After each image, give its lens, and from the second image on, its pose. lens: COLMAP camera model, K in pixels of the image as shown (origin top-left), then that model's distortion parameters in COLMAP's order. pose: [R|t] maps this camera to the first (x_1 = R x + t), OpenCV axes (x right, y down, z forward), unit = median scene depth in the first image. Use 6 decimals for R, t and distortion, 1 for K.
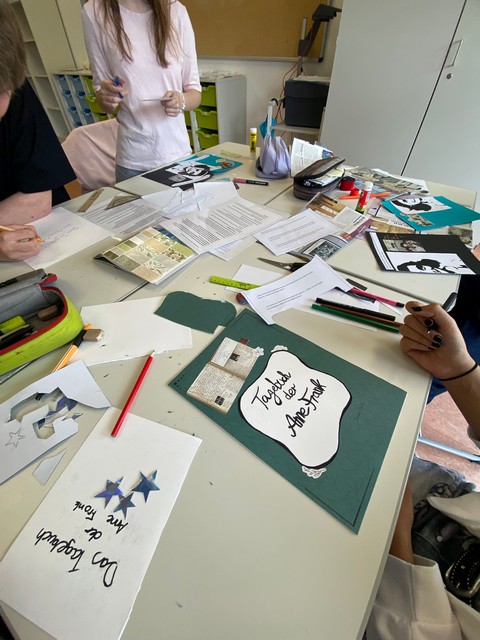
lens RADIAL K [[258.5, 0, 240.3], [0, 258.5, 321.4], [0, 0, 1]] dist [-0.002288, -0.002330]
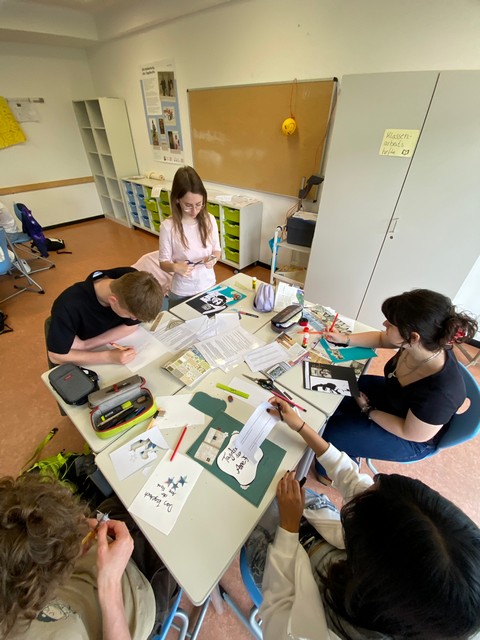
lens RADIAL K [[258.5, 0, 239.7], [0, 258.5, 318.9], [0, 0, 1]] dist [-0.002288, -0.002330]
pose [[0.994669, 0.075048, -0.070715, 0.140192], [-0.085543, 0.983487, -0.159487, -0.309959], [0.057578, 0.164686, 0.984664, -0.894917]]
